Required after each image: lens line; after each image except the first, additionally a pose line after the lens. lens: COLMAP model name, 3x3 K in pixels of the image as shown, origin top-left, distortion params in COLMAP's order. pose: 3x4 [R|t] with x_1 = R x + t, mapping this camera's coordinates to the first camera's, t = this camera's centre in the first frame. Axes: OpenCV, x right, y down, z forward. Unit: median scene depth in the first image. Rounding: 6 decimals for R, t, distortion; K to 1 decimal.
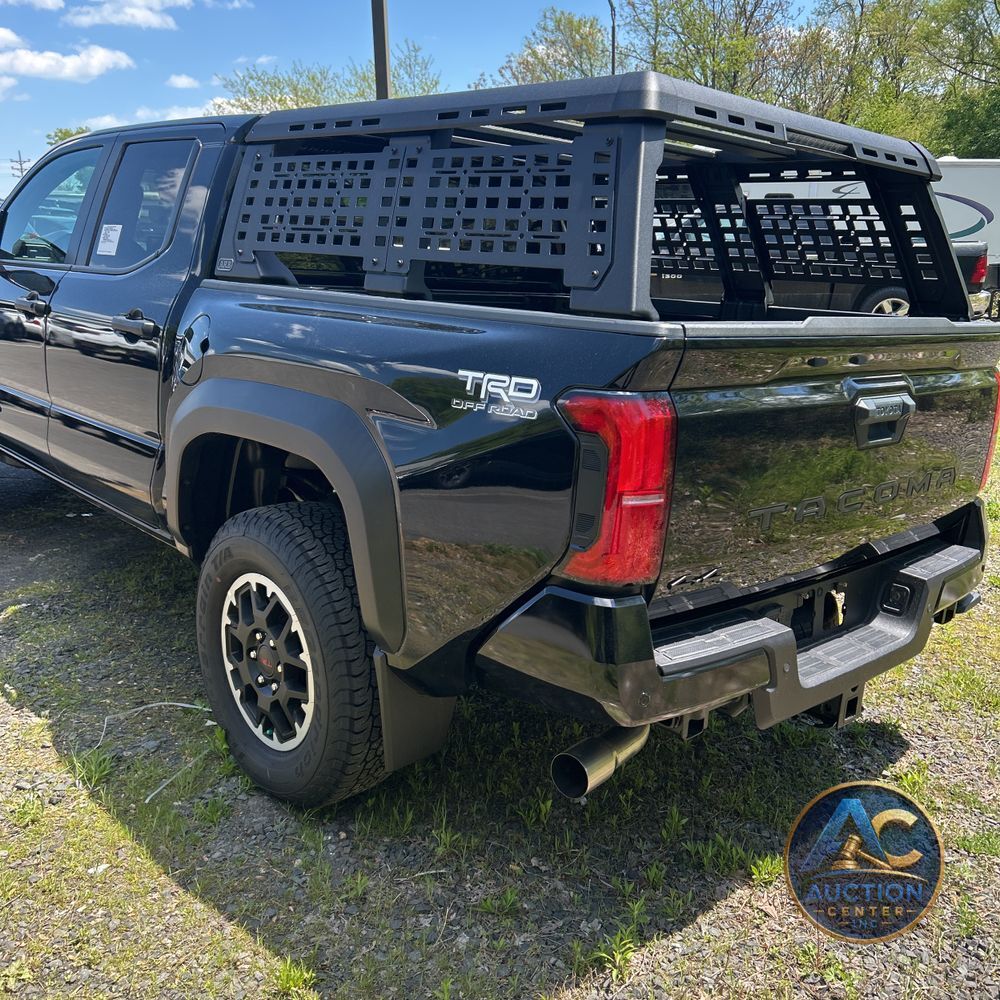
lens RADIAL K [[1001.4, 0, 491.5], [0, 1001.4, 500.3], [0, 0, 1]] dist [0.085067, -0.166332]
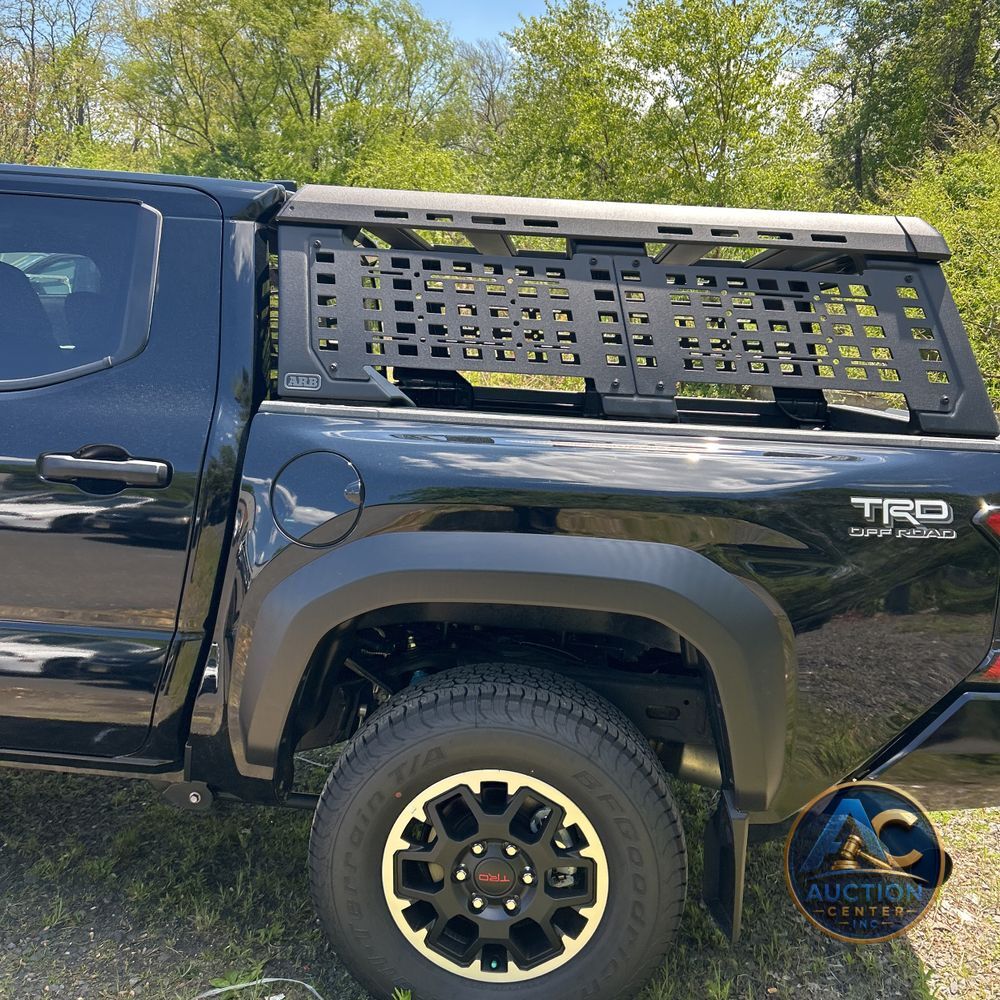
lens RADIAL K [[1001.4, 0, 491.5], [0, 1001.4, 500.3], [0, 0, 1]] dist [0.085067, -0.166332]
pose [[0.730278, -0.110750, 0.674113, -0.752498], [0.141947, 0.989835, 0.008846, -0.146304], [-0.668240, 0.089228, 0.738575, 0.396469]]
